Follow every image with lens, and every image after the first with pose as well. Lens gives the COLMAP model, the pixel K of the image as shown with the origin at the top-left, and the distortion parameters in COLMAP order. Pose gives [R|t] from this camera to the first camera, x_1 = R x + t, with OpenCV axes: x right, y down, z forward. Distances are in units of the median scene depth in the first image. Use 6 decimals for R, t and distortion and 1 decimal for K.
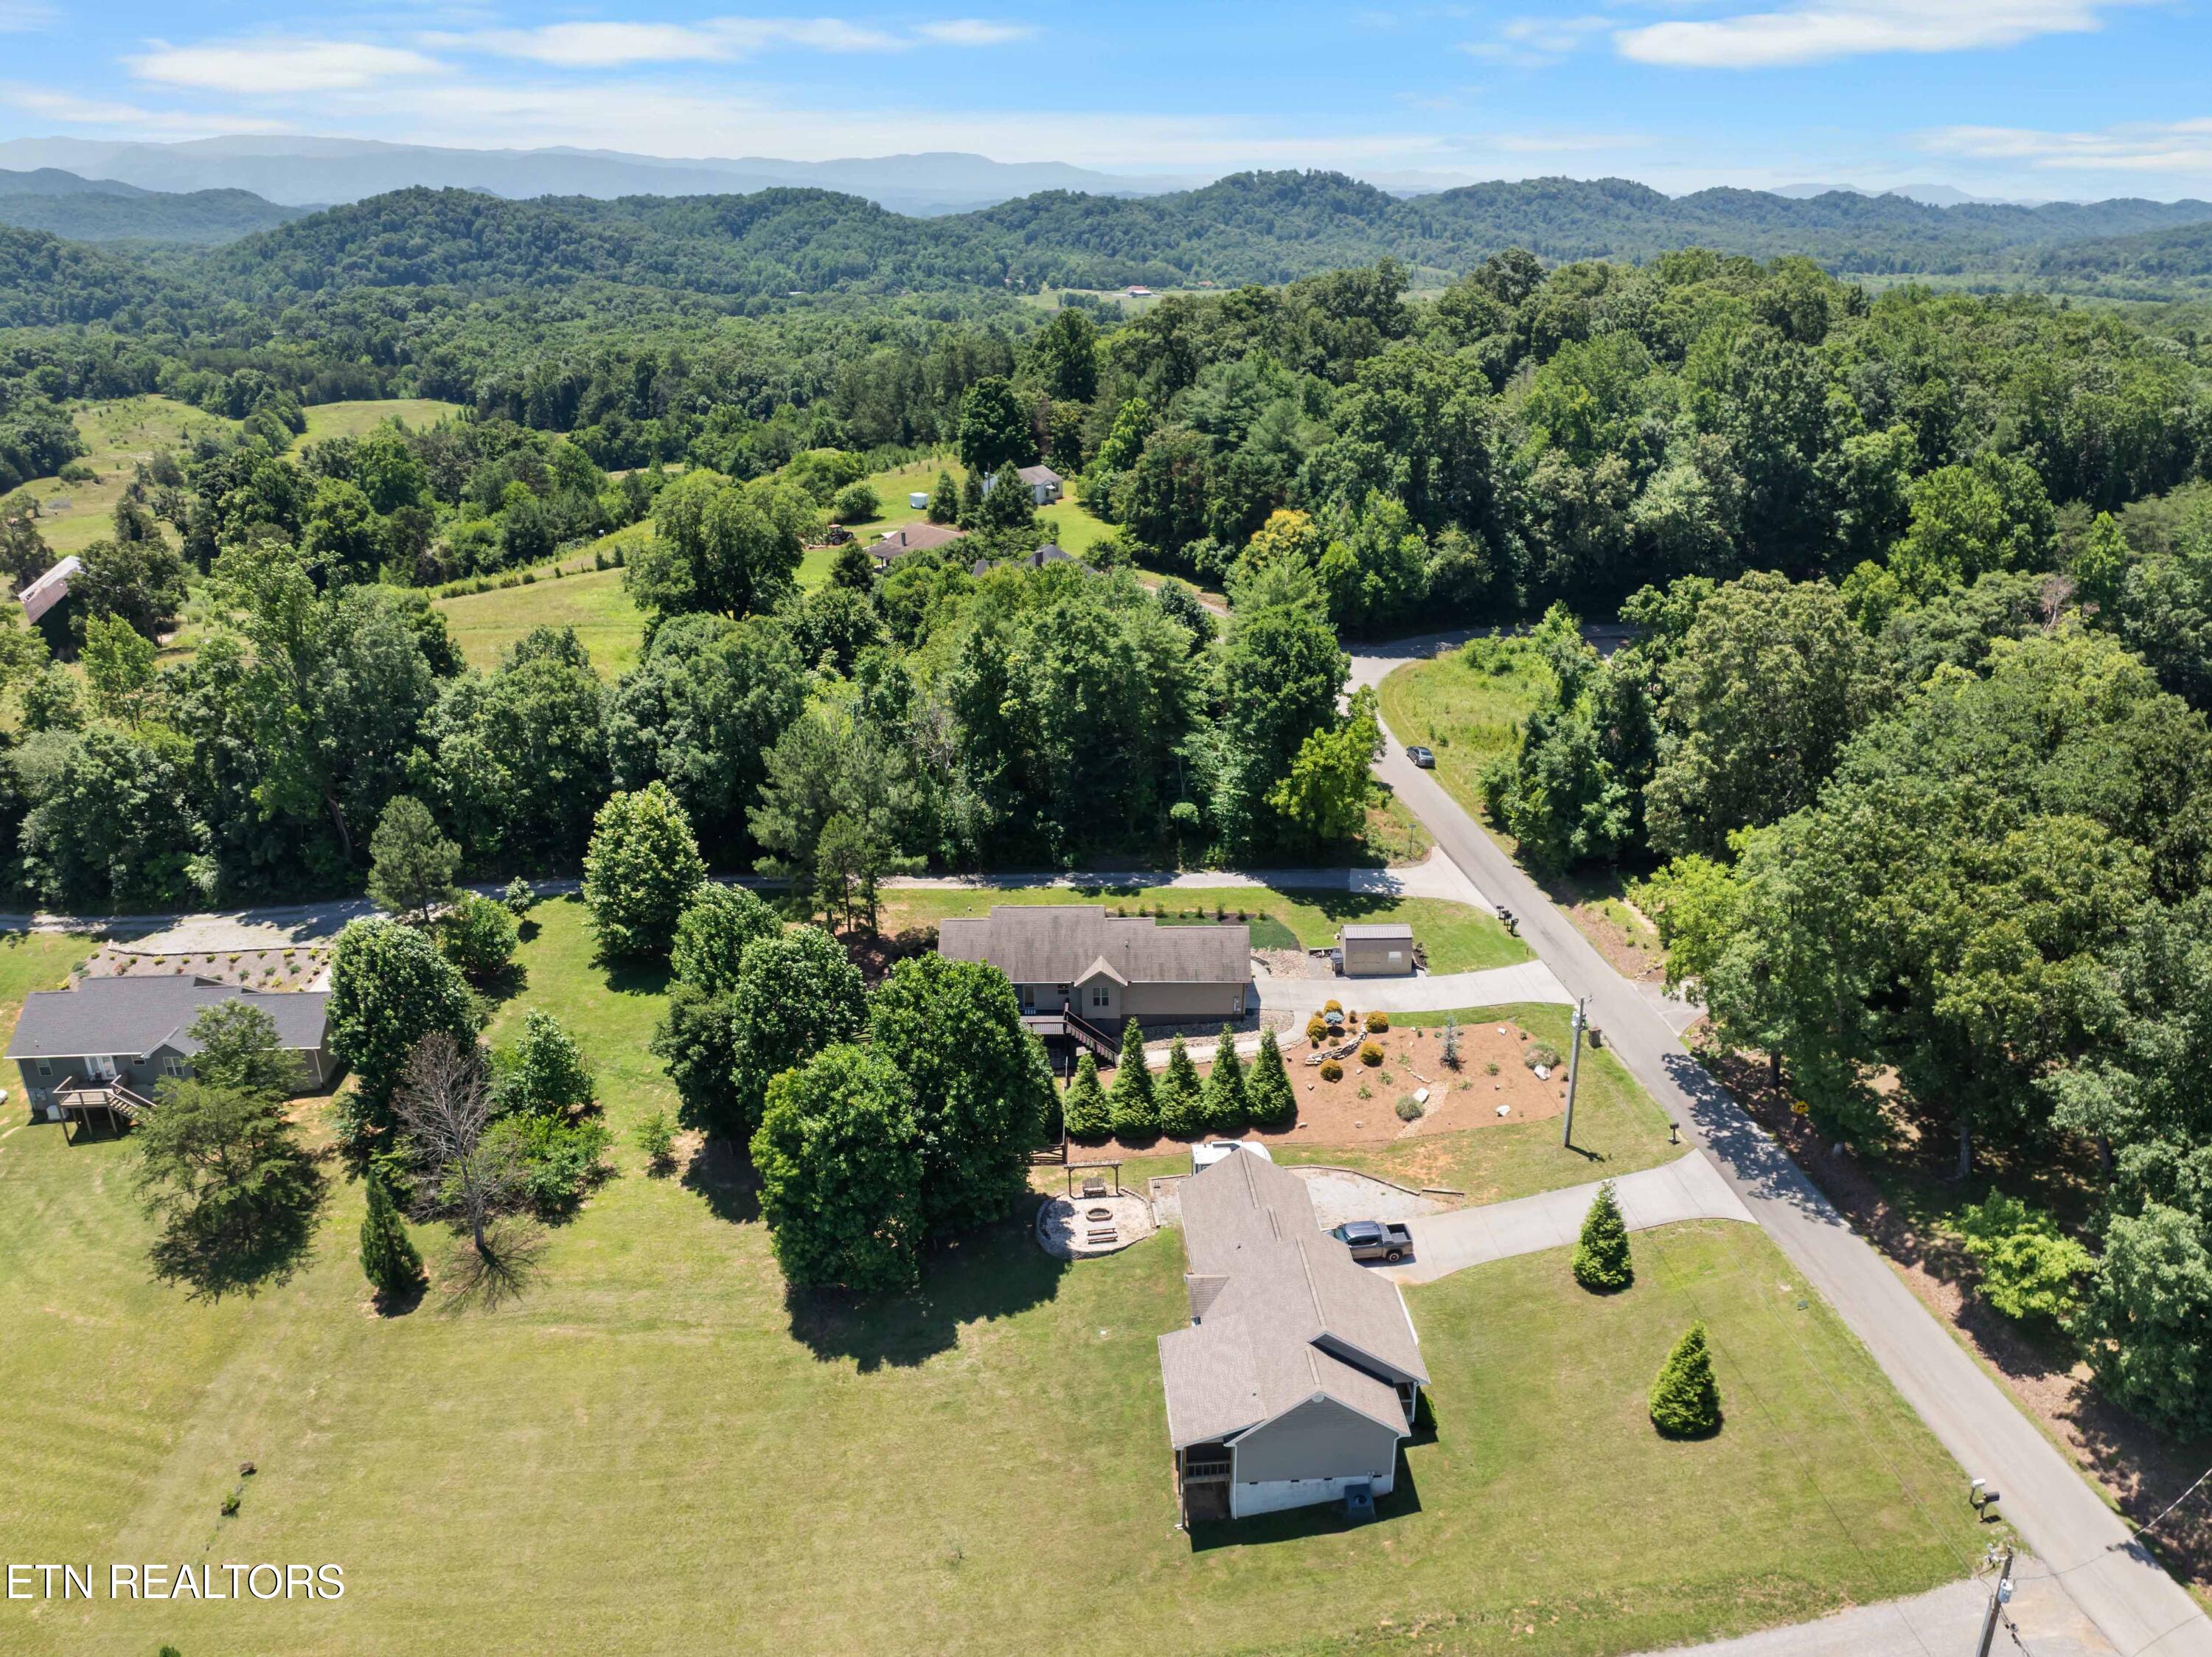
lens RADIAL K [[1630.4, 0, 1112.8], [0, 1630.4, 860.8], [0, 0, 1]] dist [-0.040713, -0.002628]
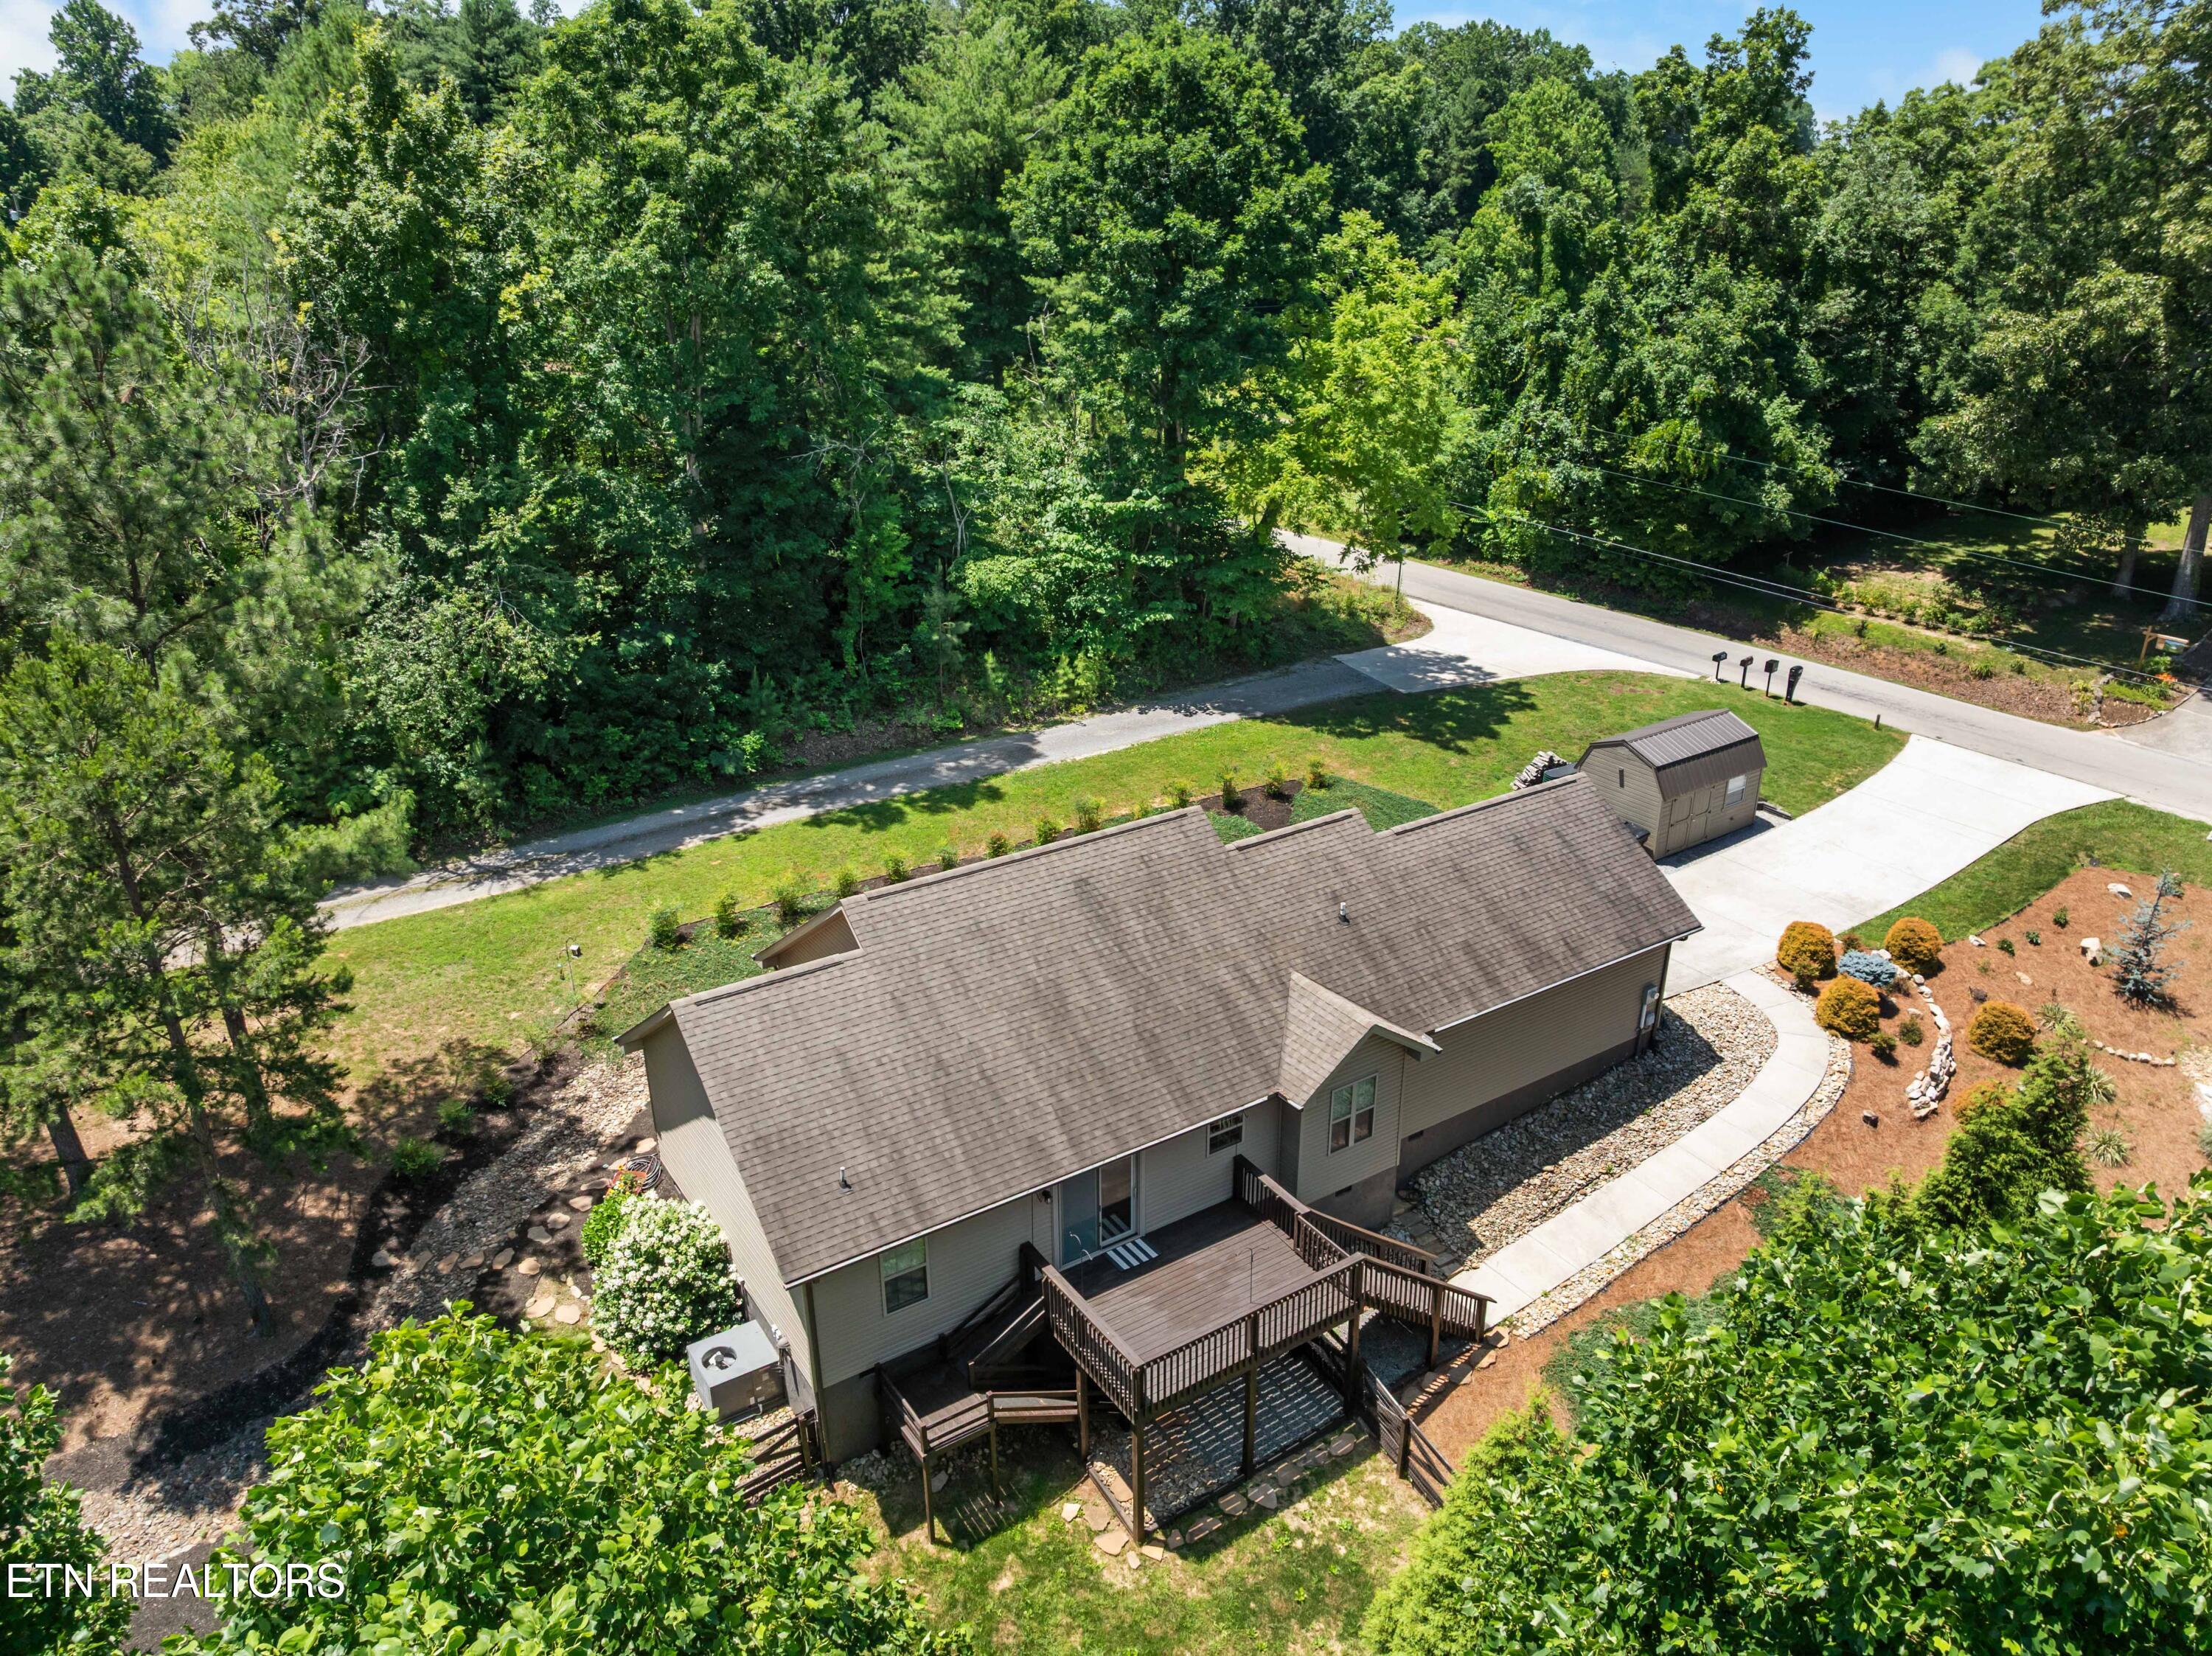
lens RADIAL K [[1552.8, 0, 1116.2], [0, 1552.8, 828.8], [0, 0, 1]] dist [-0.037400, -0.000834]
pose [[0.832421, -0.217242, 0.509786, -0.139609], [0.207175, 0.975245, 0.077301, 0.006094], [-0.513959, 0.041268, 0.856821, 0.672114]]
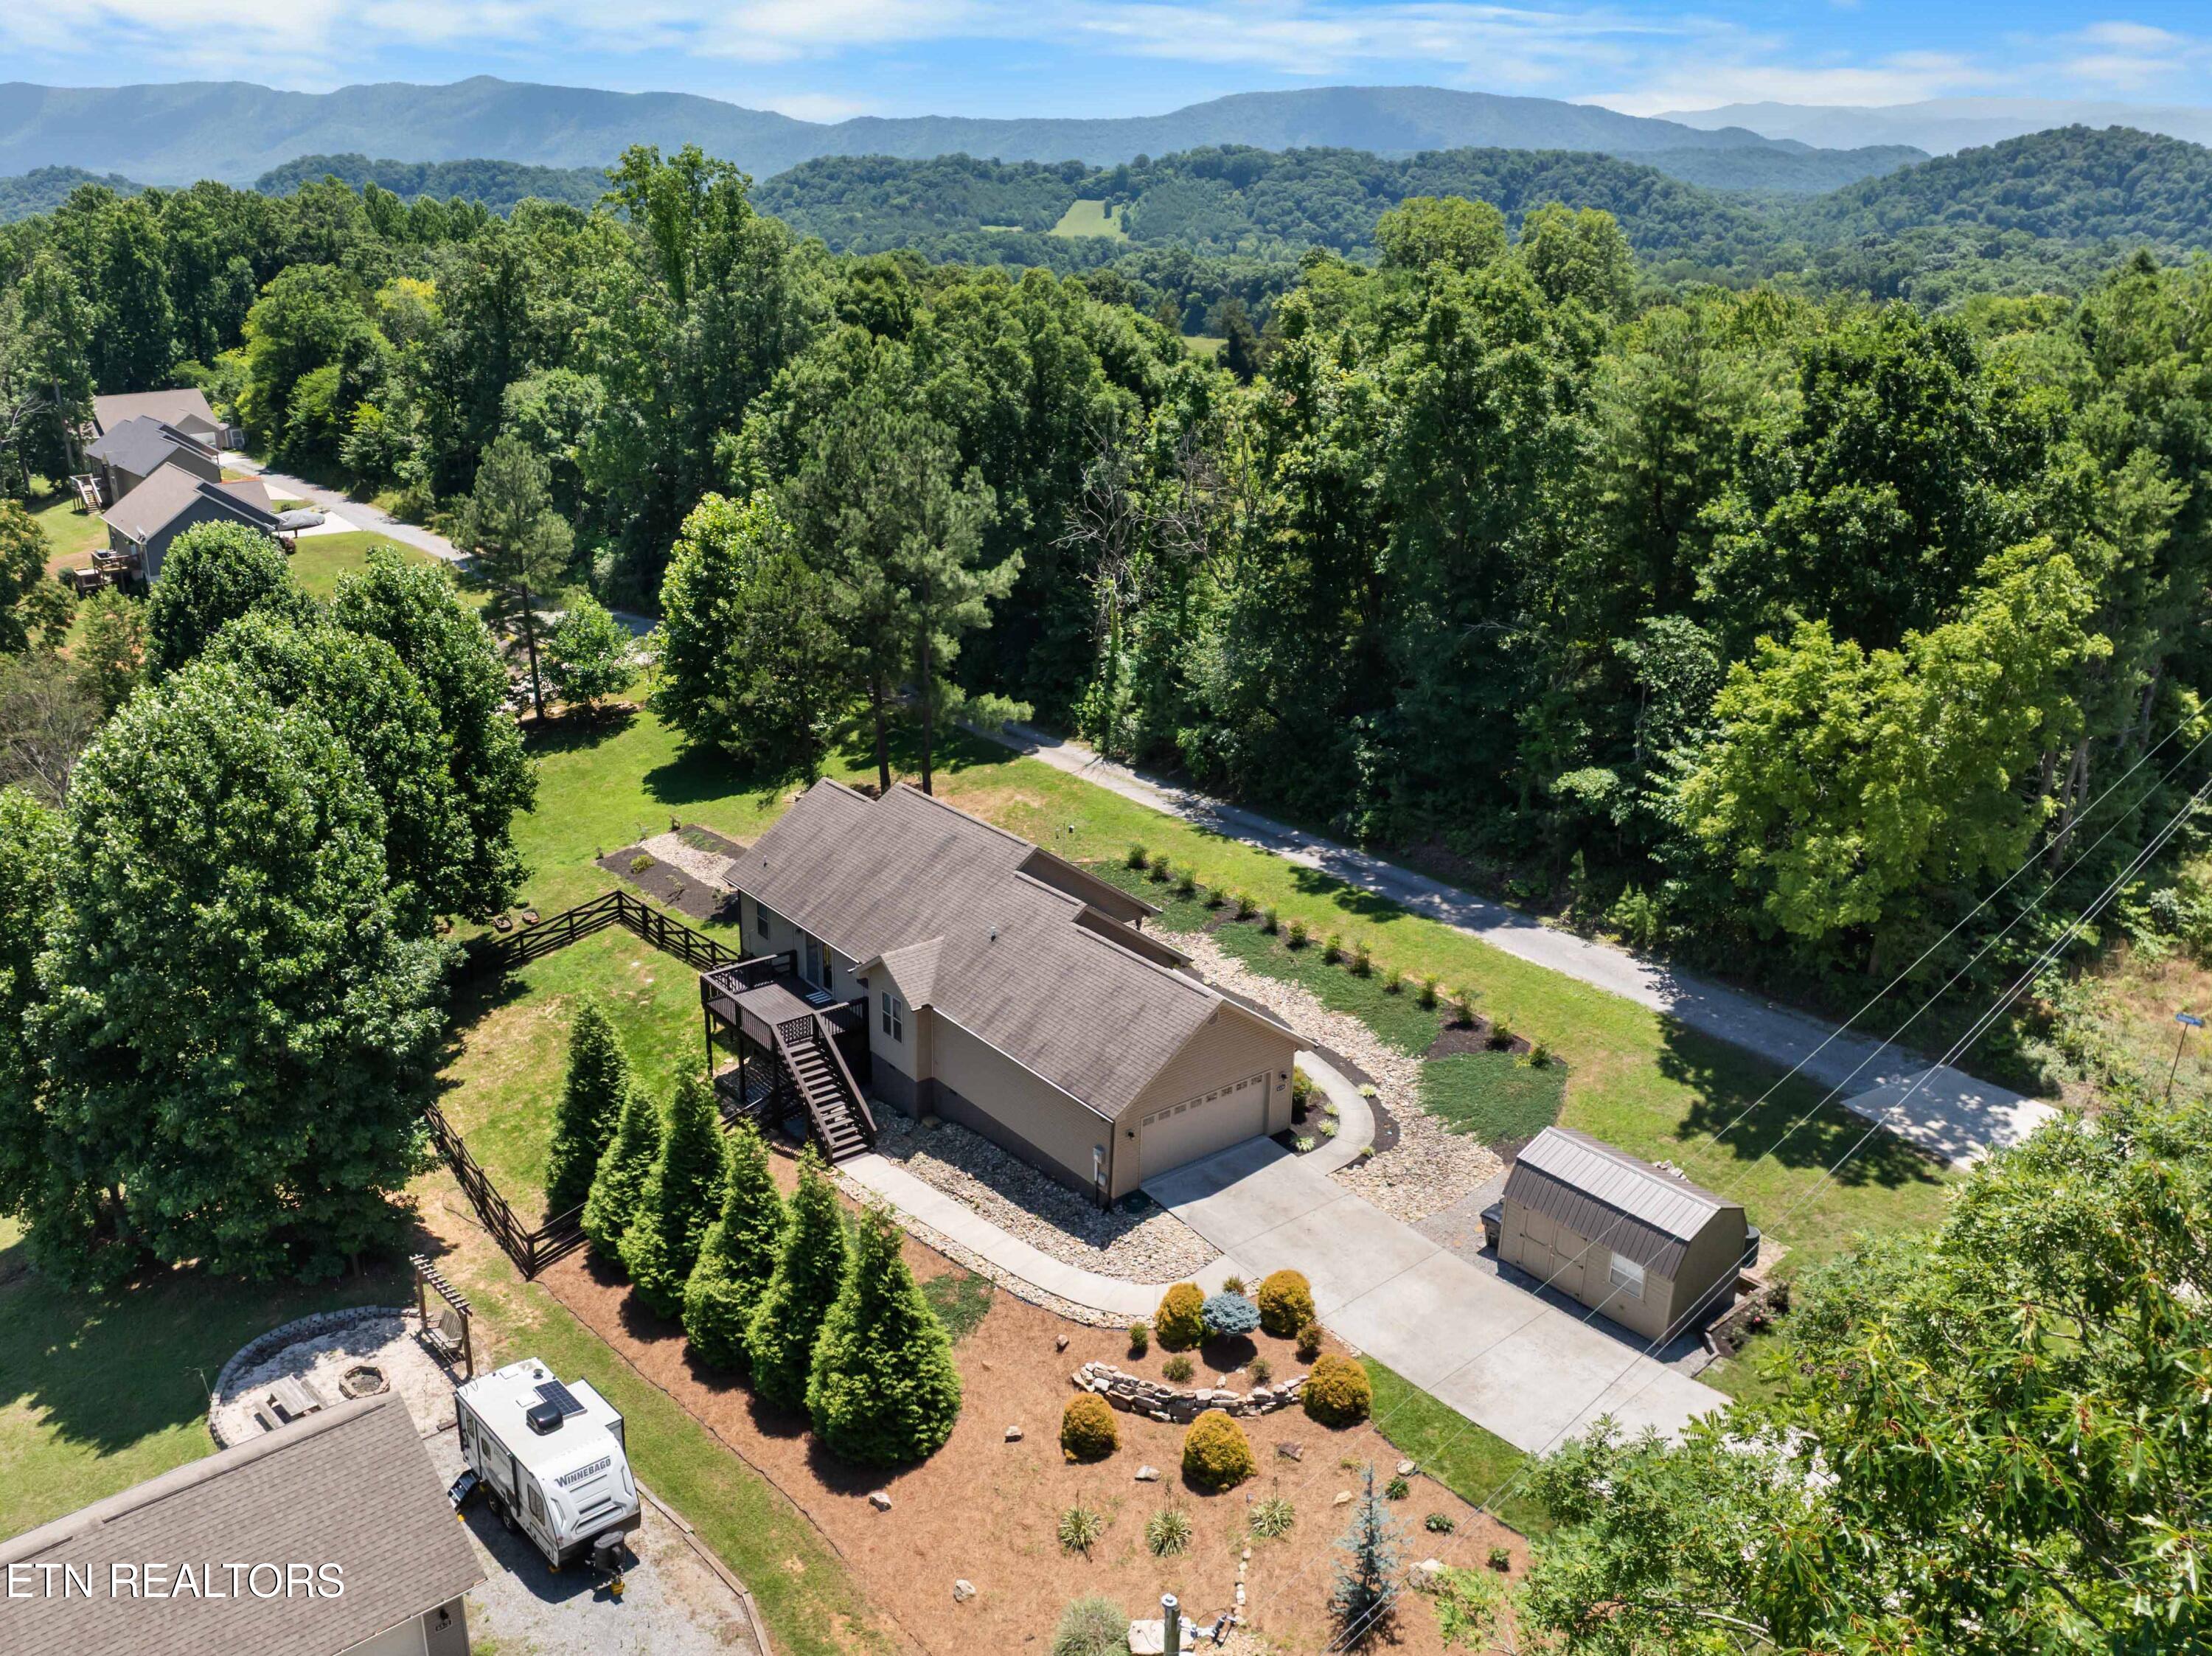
lens RADIAL K [[1774.2, 0, 964.6], [0, 1774.2, 819.6], [0, 0, 1]] dist [-0.017353, 0.000465]
pose [[0.581892, 0.274102, -0.765682, 0.306957], [-0.305045, 0.946314, 0.106942, -0.022020], [0.753889, 0.171340, 0.634266, 0.590963]]
